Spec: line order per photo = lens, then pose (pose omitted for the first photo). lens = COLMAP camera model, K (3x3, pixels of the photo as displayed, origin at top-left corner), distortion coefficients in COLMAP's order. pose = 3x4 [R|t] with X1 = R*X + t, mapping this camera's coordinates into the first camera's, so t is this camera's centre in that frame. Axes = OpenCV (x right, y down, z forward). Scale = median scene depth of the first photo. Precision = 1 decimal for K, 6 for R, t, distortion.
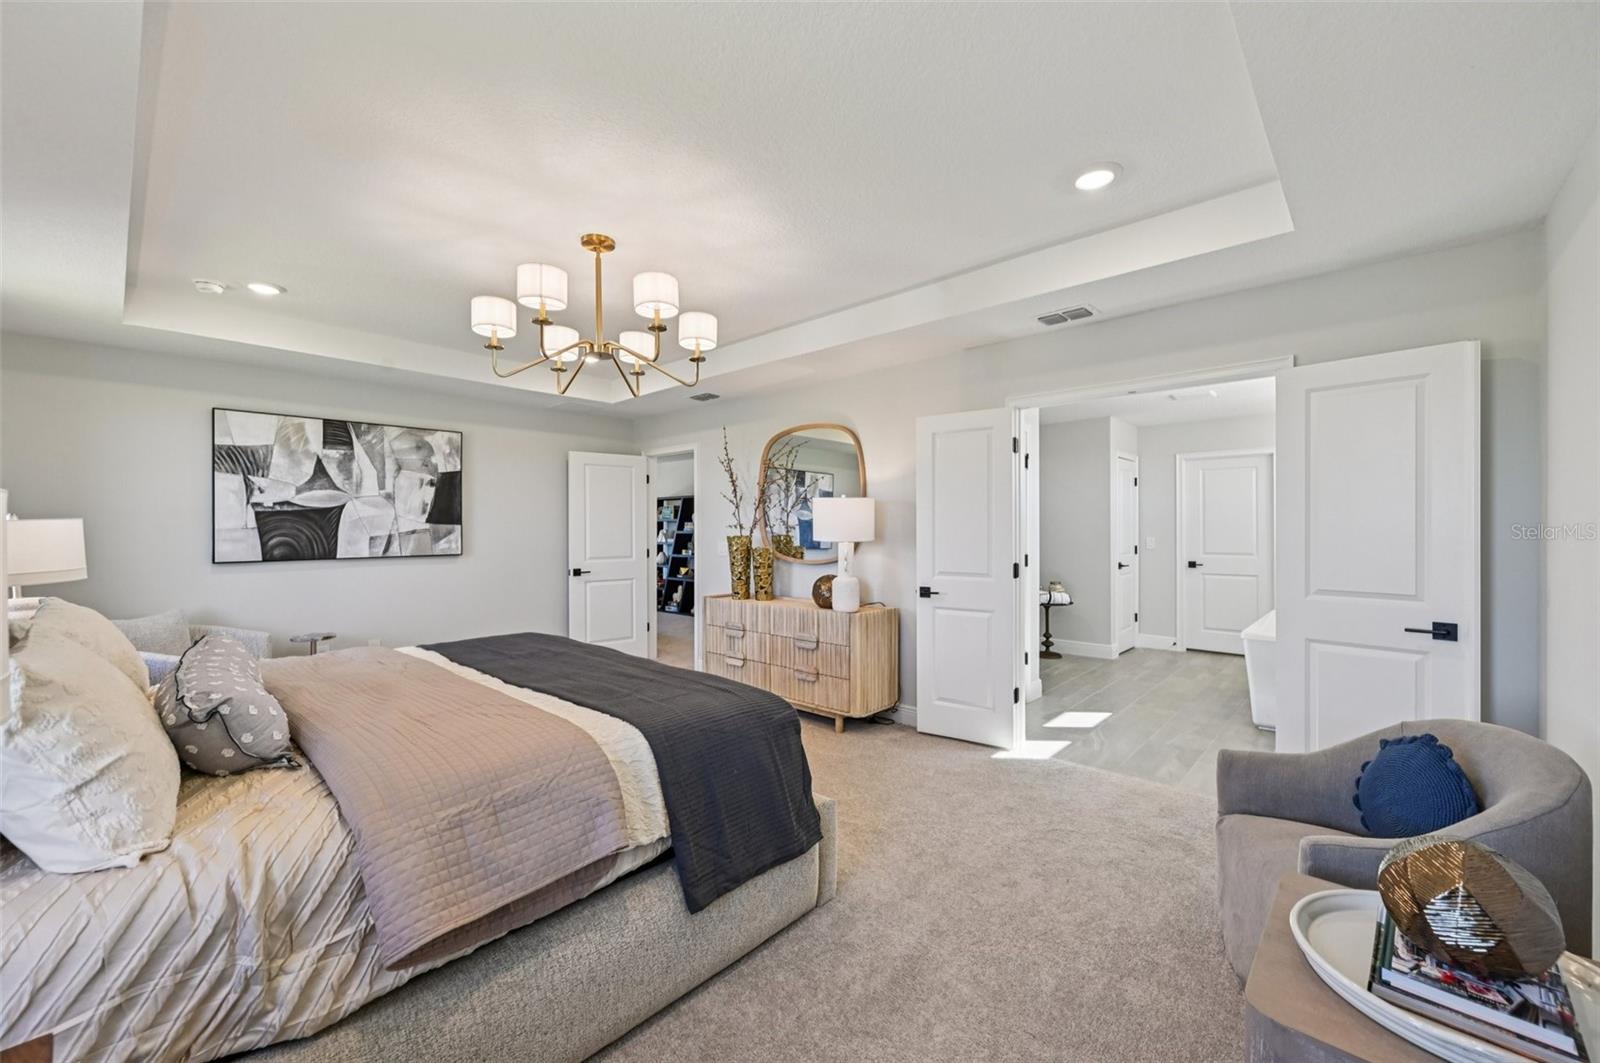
lens RADIAL K [[630.4, 0, 793.3], [0, 630.4, 529.3], [0, 0, 1]] dist [0.001334, 0.000477]
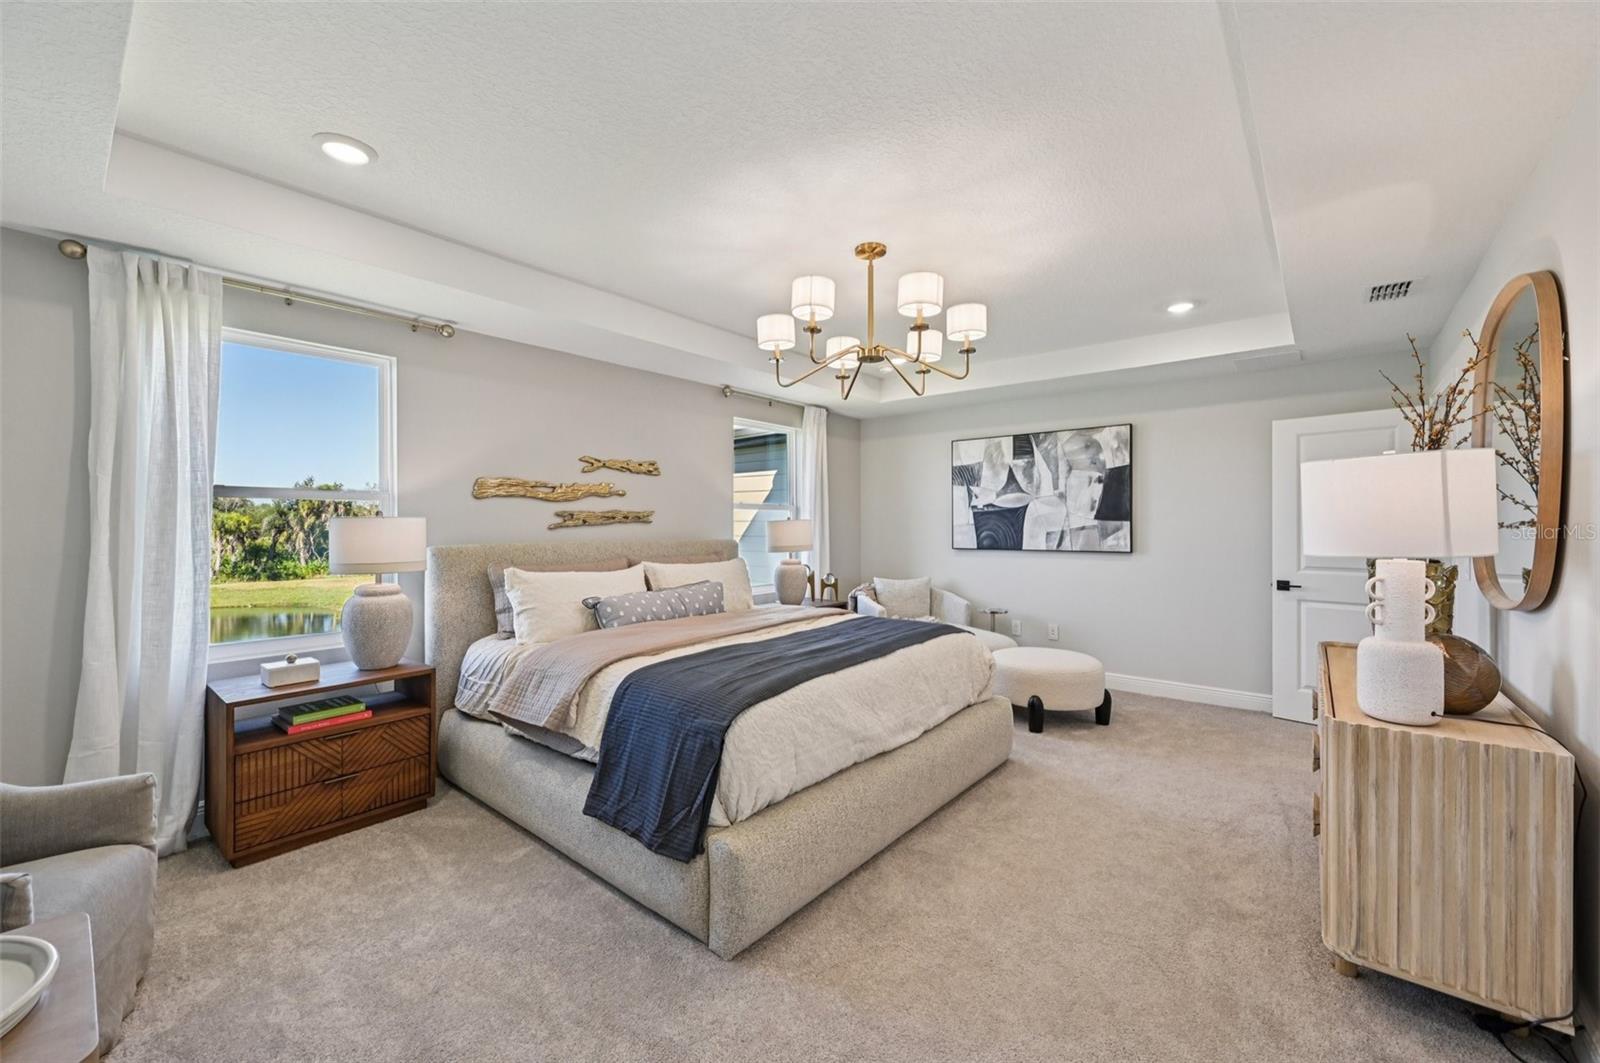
lens RADIAL K [[630.4, 0, 801.3], [0, 630.4, 526.5], [0, 0, 1]] dist [0.001334, 0.000477]
pose [[0.047688, 0.007083, -0.998837, 0.432271], [-0.001539, 0.999974, 0.007018, -0.005486], [0.998861, 0.001202, 0.047697, 0.498687]]
